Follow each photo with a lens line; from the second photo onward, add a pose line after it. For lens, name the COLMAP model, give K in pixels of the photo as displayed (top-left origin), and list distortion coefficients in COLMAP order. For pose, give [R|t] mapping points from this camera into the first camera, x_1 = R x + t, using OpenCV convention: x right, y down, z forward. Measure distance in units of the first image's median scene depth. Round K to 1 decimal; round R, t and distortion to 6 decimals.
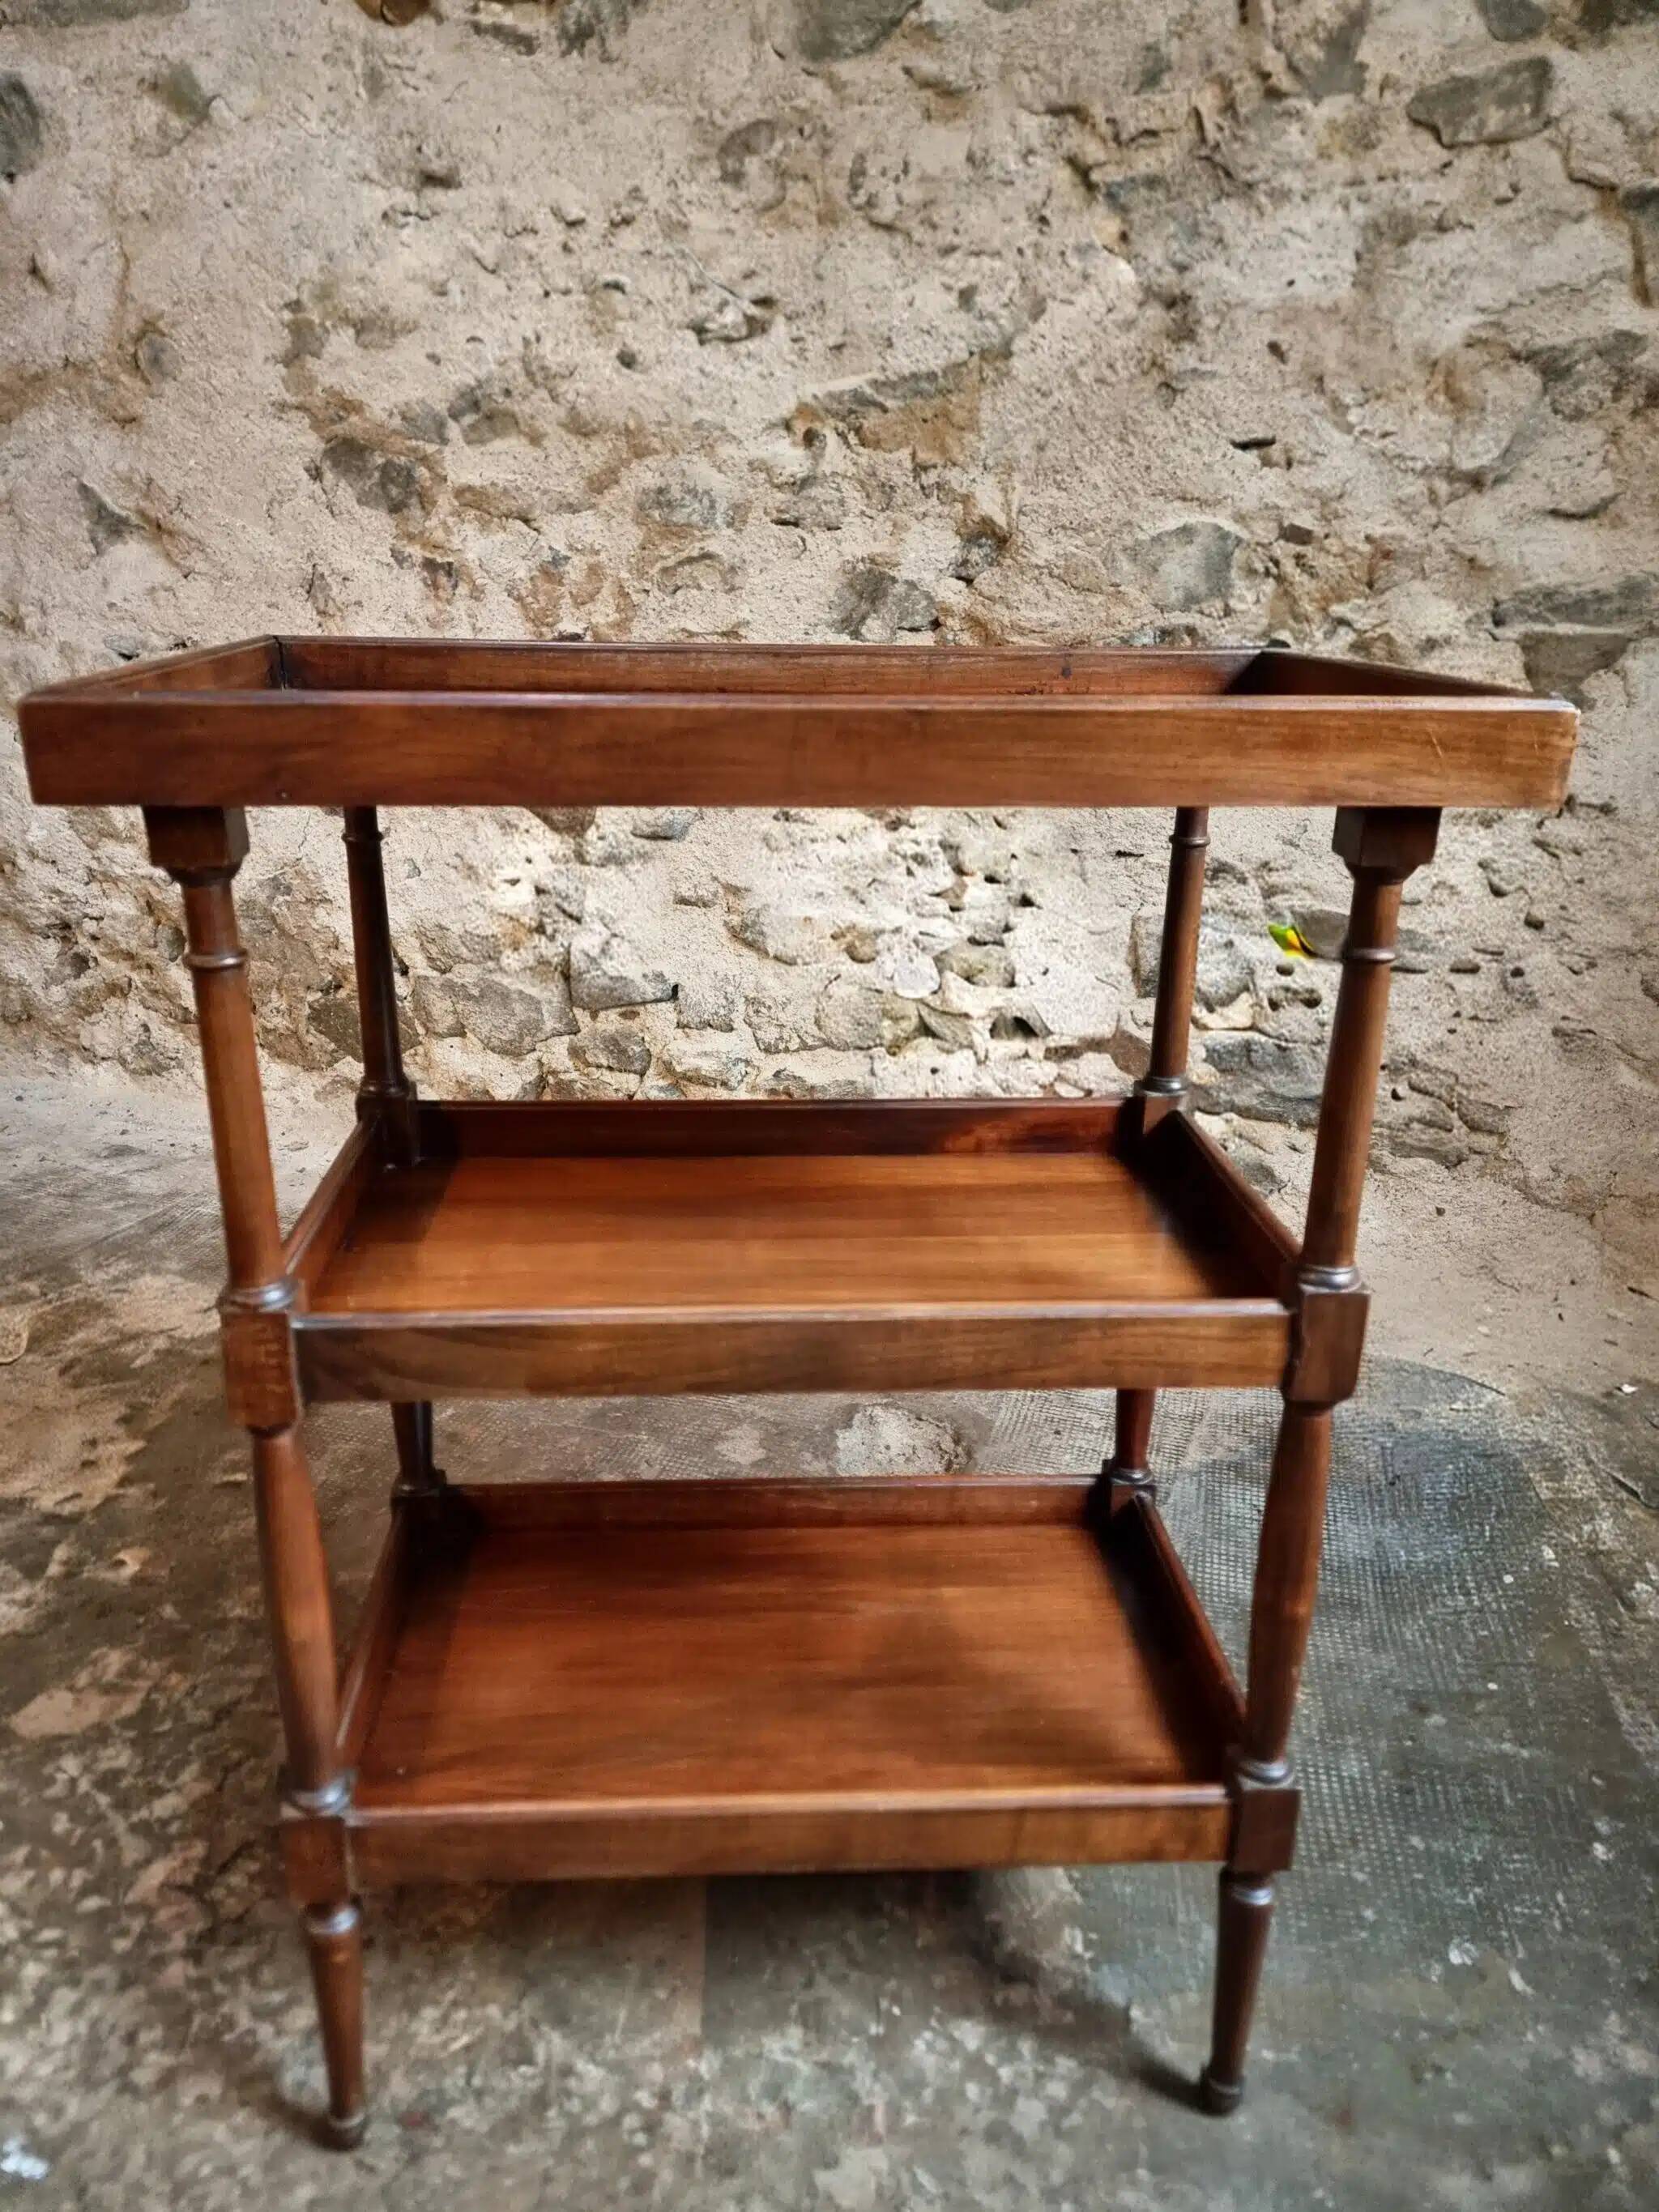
lens RADIAL K [[1520.5, 0, 794.3], [0, 1520.5, 1127.4], [0, 0, 1]] dist [0.056136, -0.054201]
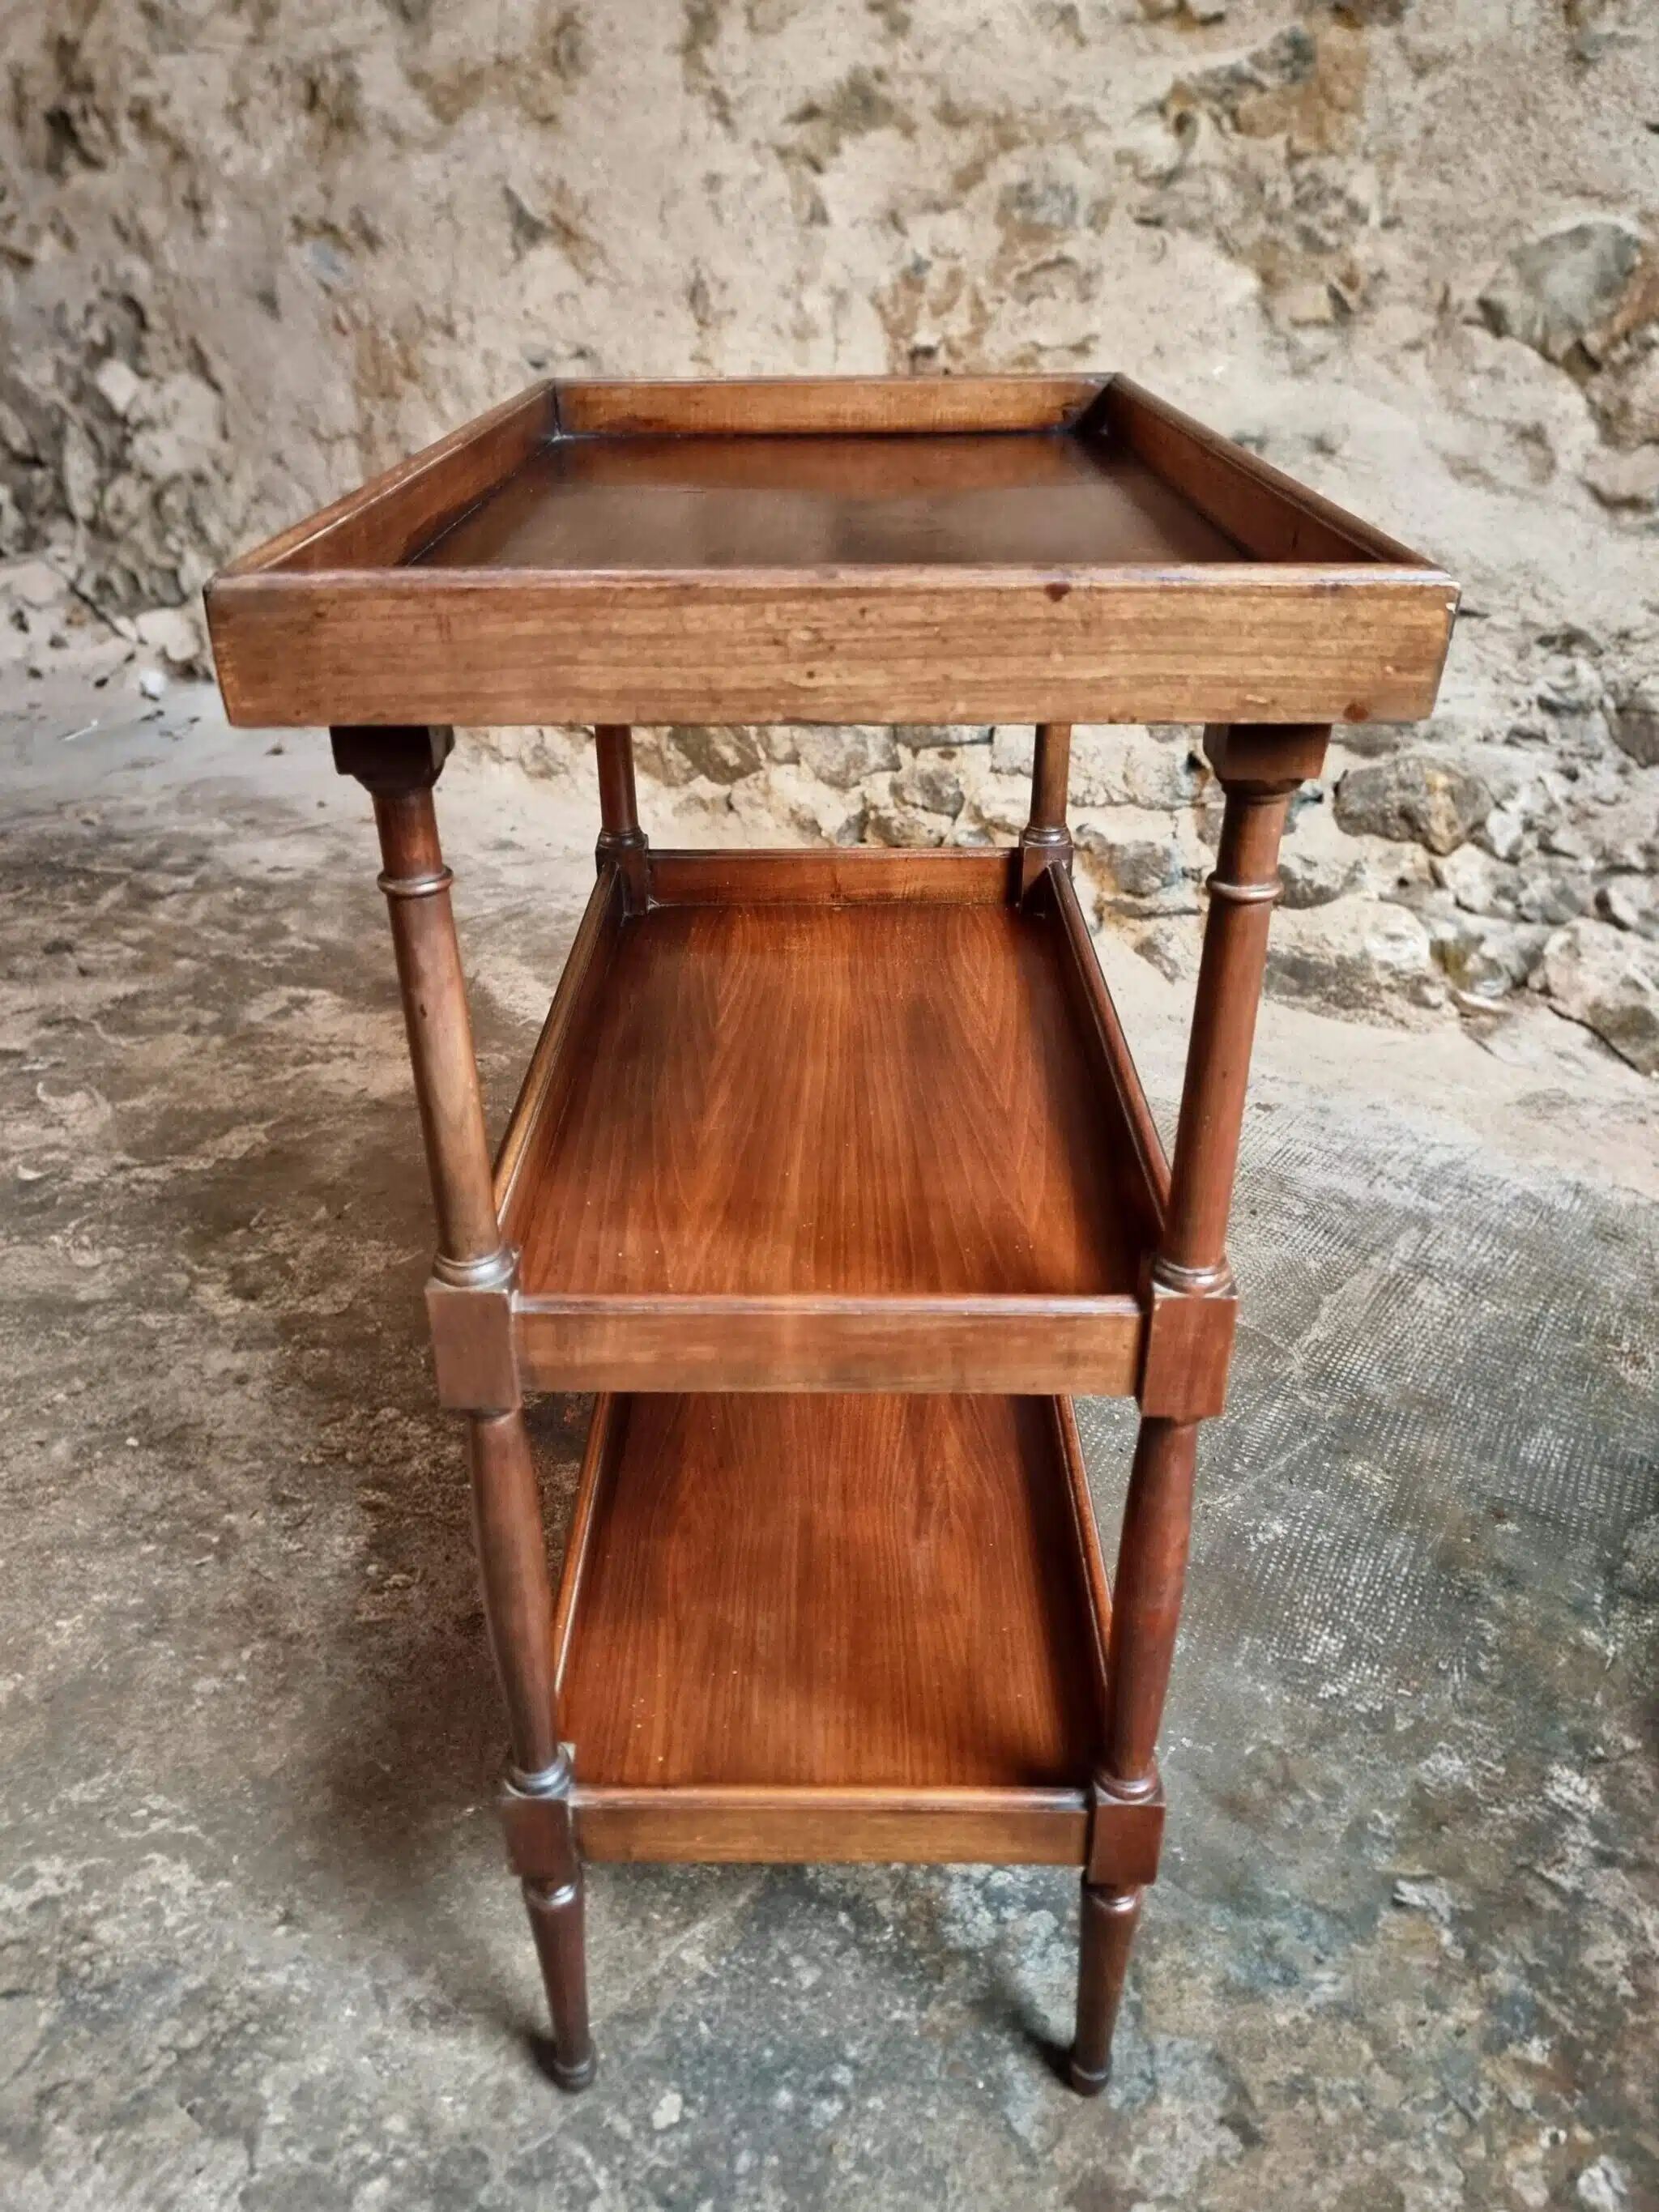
lens RADIAL K [[1561.9, 0, 810.5], [0, 1561.9, 1138.5], [0, 0, 1]] dist [0.071790, -0.069923]
pose [[0.949910, 0.149118, -0.274655, 0.149721], [-0.102761, 0.978991, 0.176117, 0.000817], [0.295147, -0.139071, 0.945276, -0.049559]]
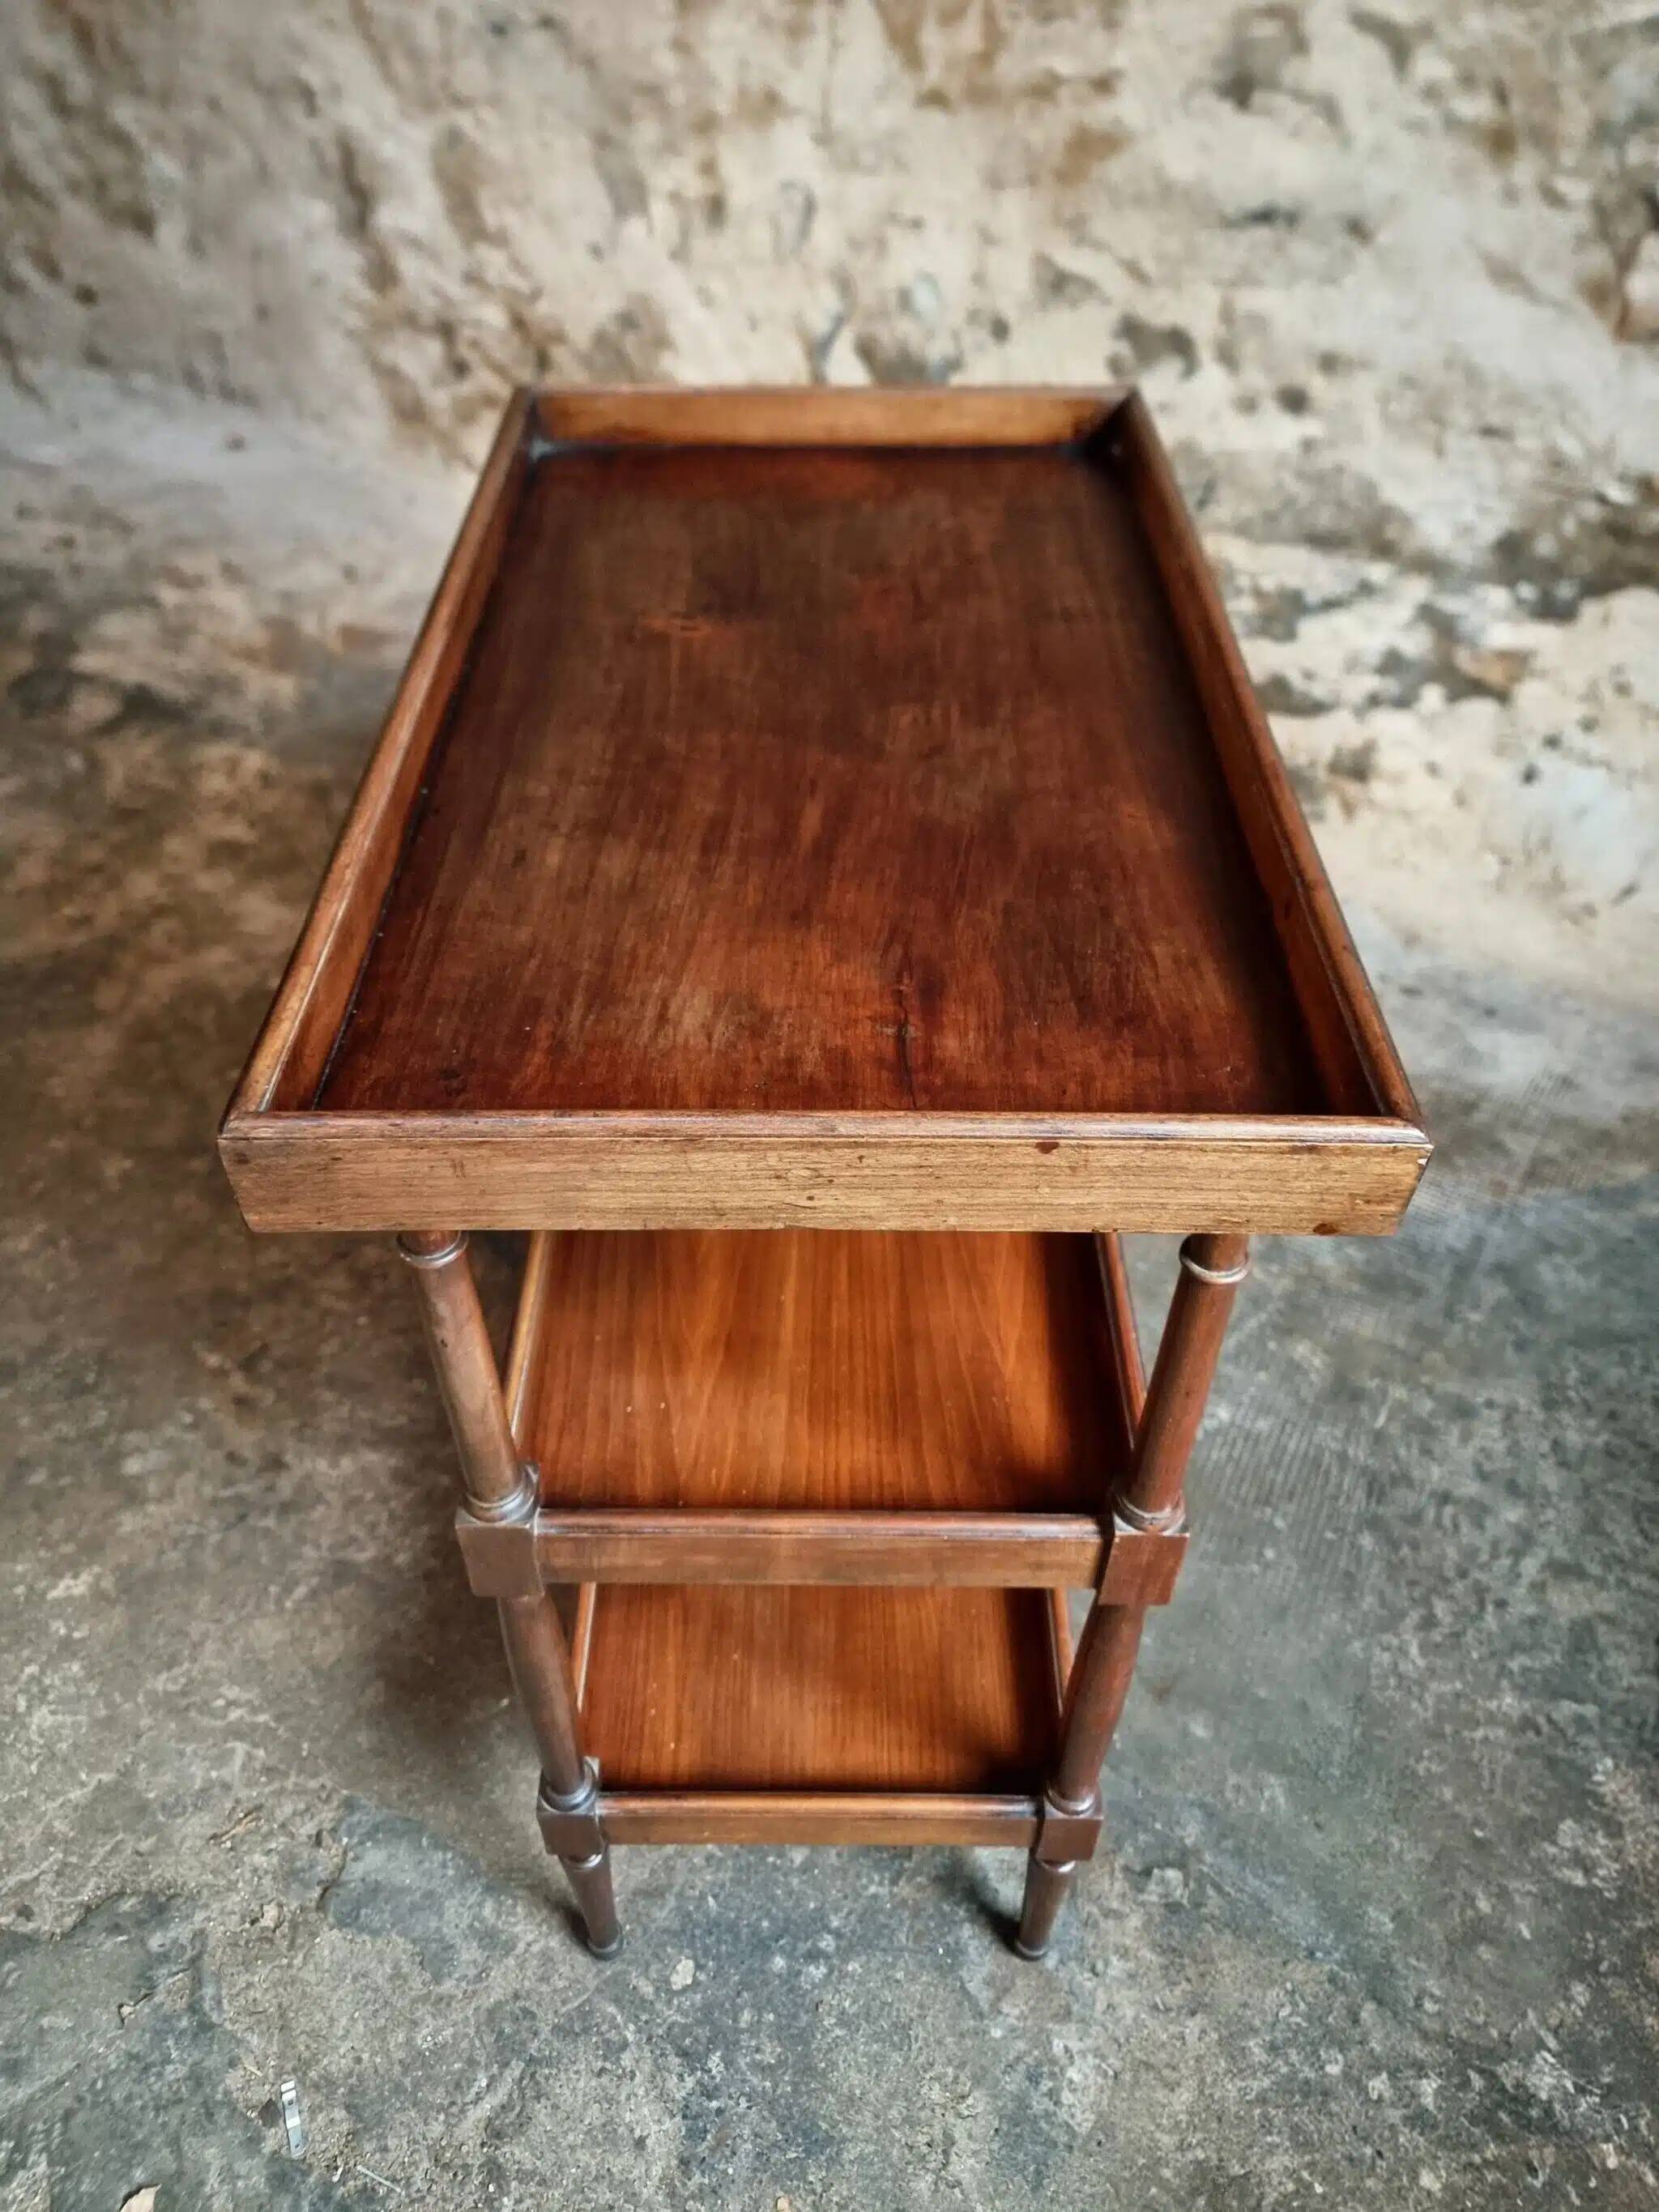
lens RADIAL K [[1520.5, 0, 822.9], [0, 1520.5, 1111.9], [0, 0, 1]] dist [0.056136, -0.054201]
pose [[0.952875, 0.213580, -0.215436, 0.124639], [-0.112224, 0.907954, 0.403763, -0.137762], [0.281841, -0.360559, 0.889136, -0.023503]]
